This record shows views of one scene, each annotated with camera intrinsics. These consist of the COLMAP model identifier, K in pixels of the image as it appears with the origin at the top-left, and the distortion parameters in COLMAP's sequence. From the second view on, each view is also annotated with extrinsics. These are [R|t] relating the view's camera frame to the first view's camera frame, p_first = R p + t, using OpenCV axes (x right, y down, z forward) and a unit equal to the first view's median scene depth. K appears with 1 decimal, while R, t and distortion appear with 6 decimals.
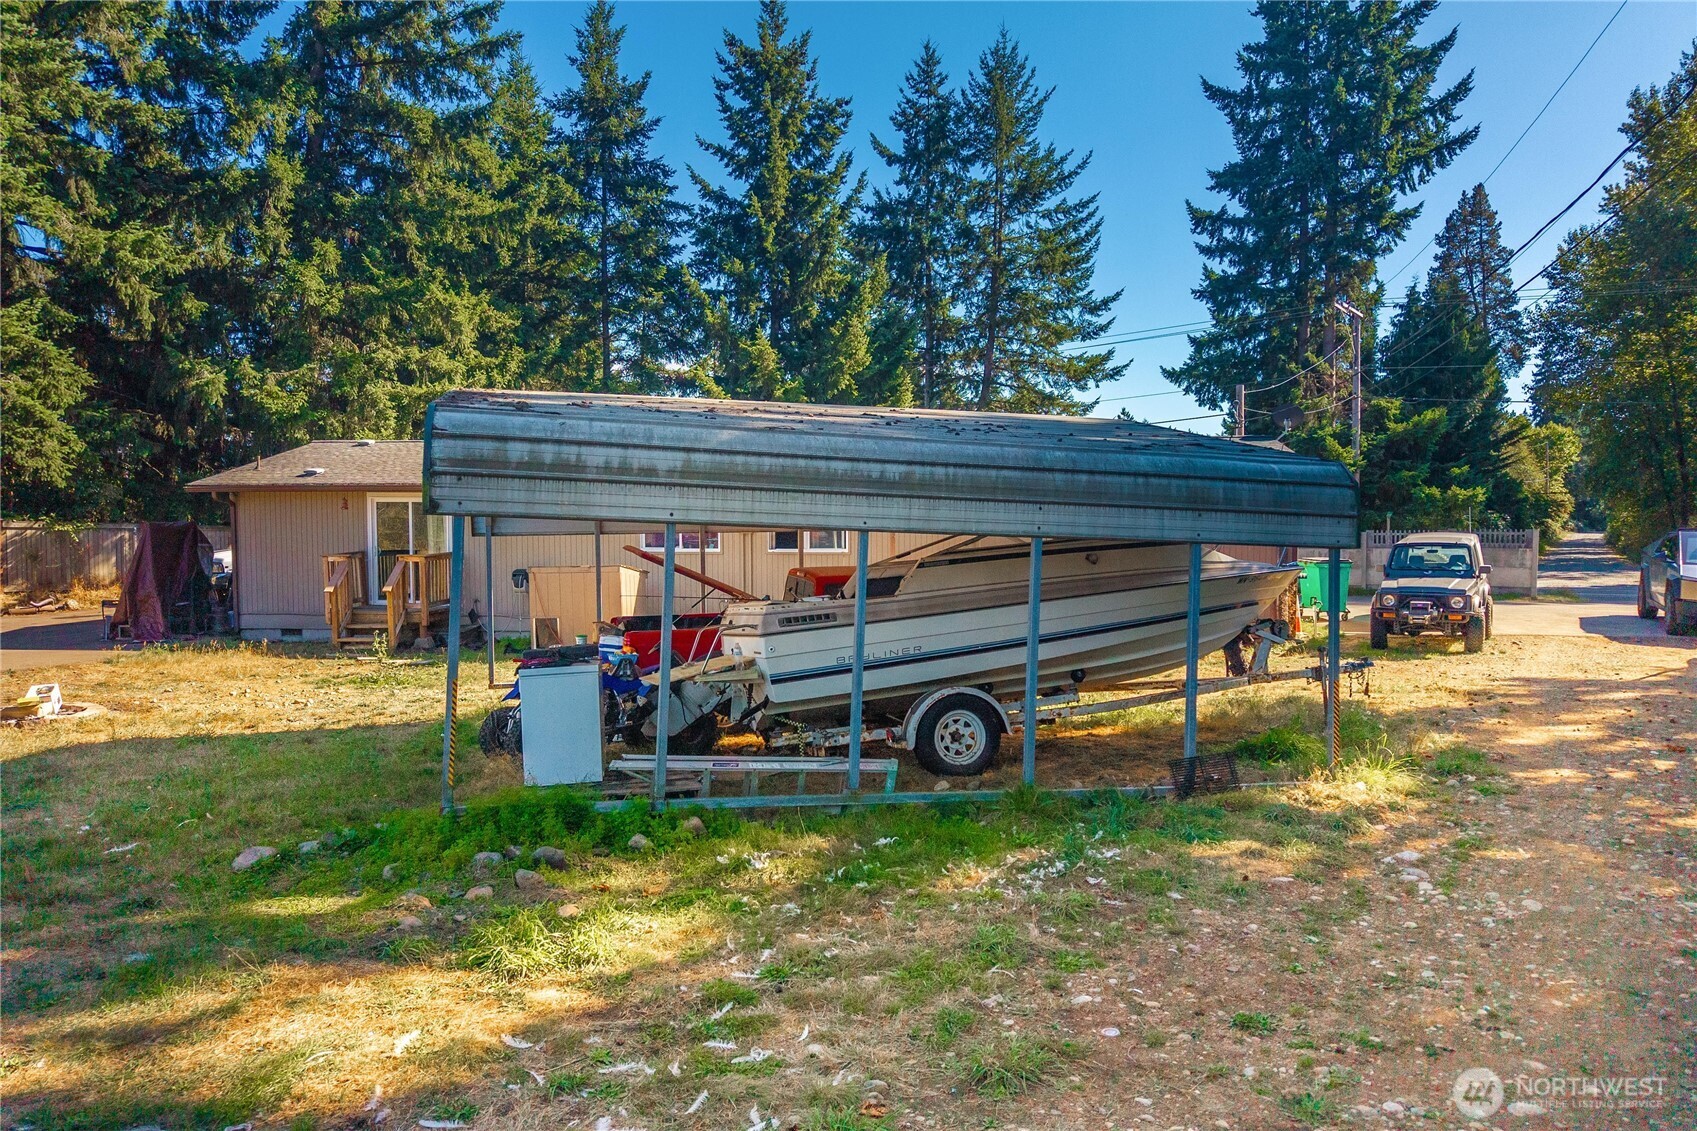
lens RADIAL K [[1125.2, 0, 846.5], [0, 1125.2, 566.7], [0, 0, 1]] dist [0.024416, -0.018006]
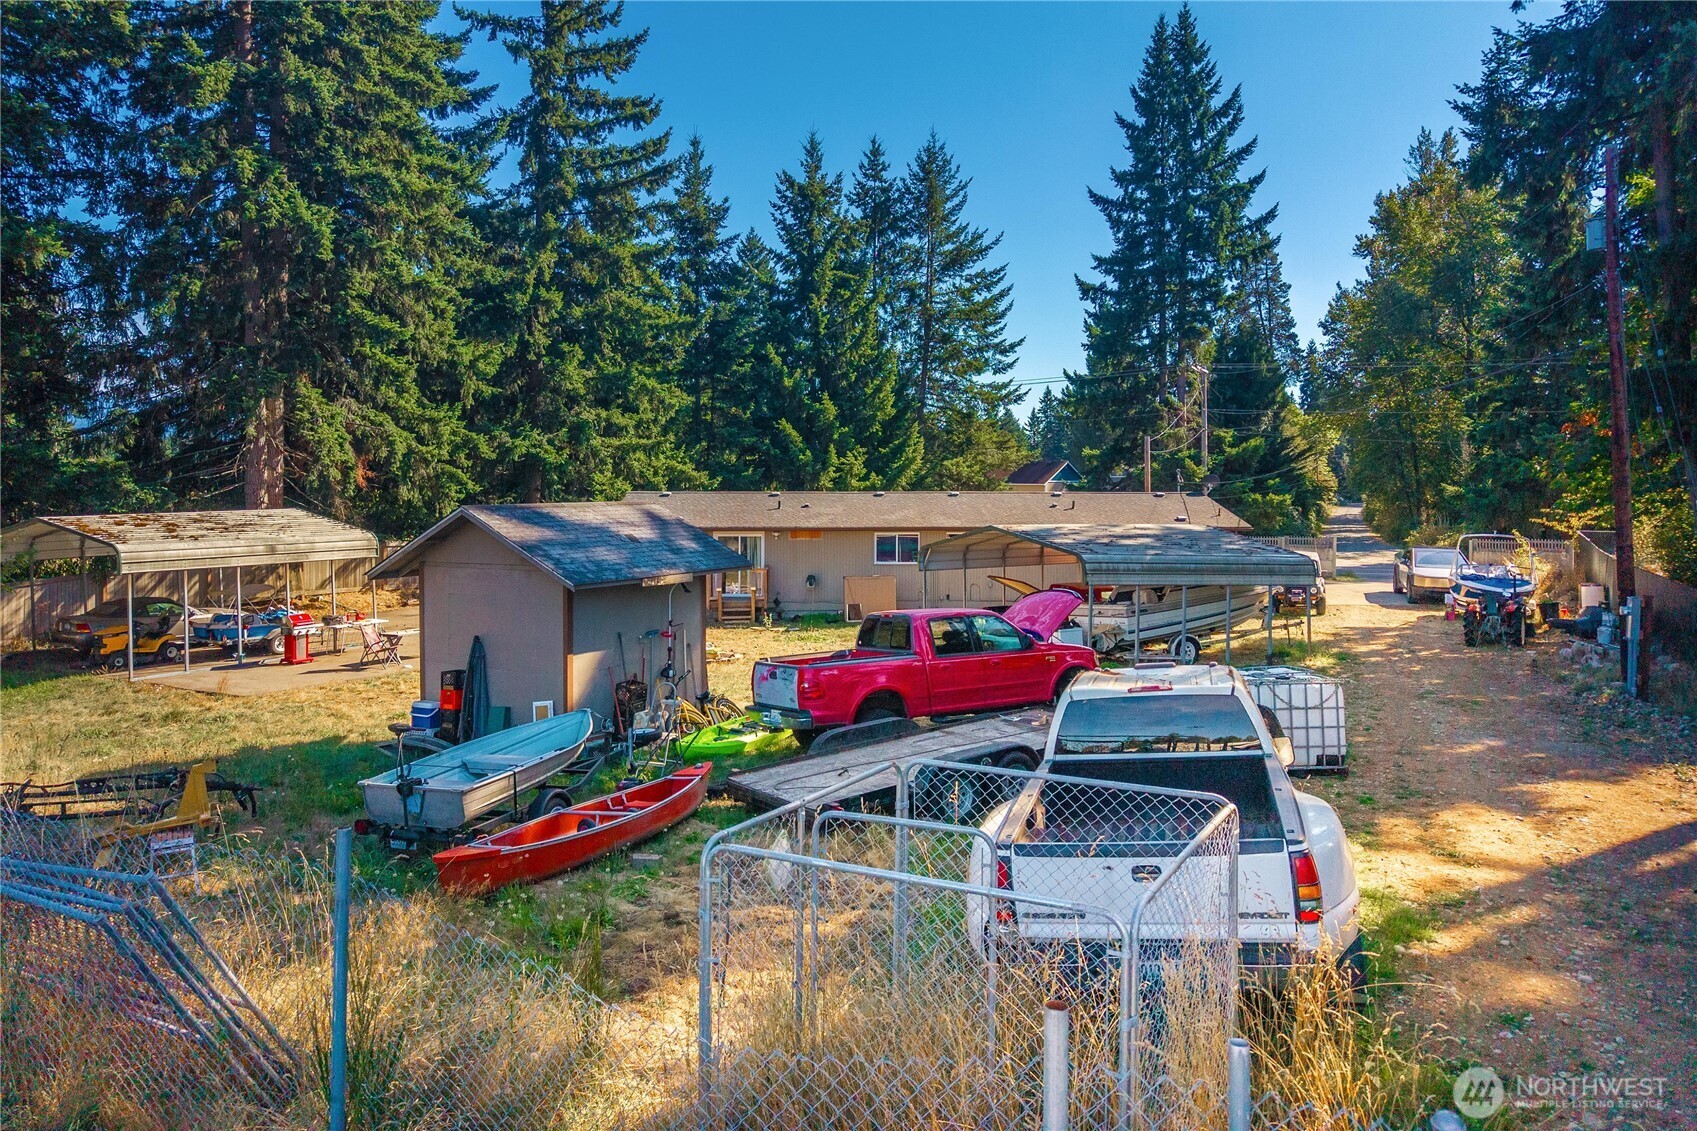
lens RADIAL K [[1125.2, 0, 834.9], [0, 1125.2, 497.5], [0, 0, 1]] dist [0.024416, -0.018006]
pose [[0.987701, -0.001722, 0.156347, -0.189943], [0.006264, 0.999572, -0.028563, -0.025212], [-0.156231, 0.029191, 0.987289, -0.264357]]
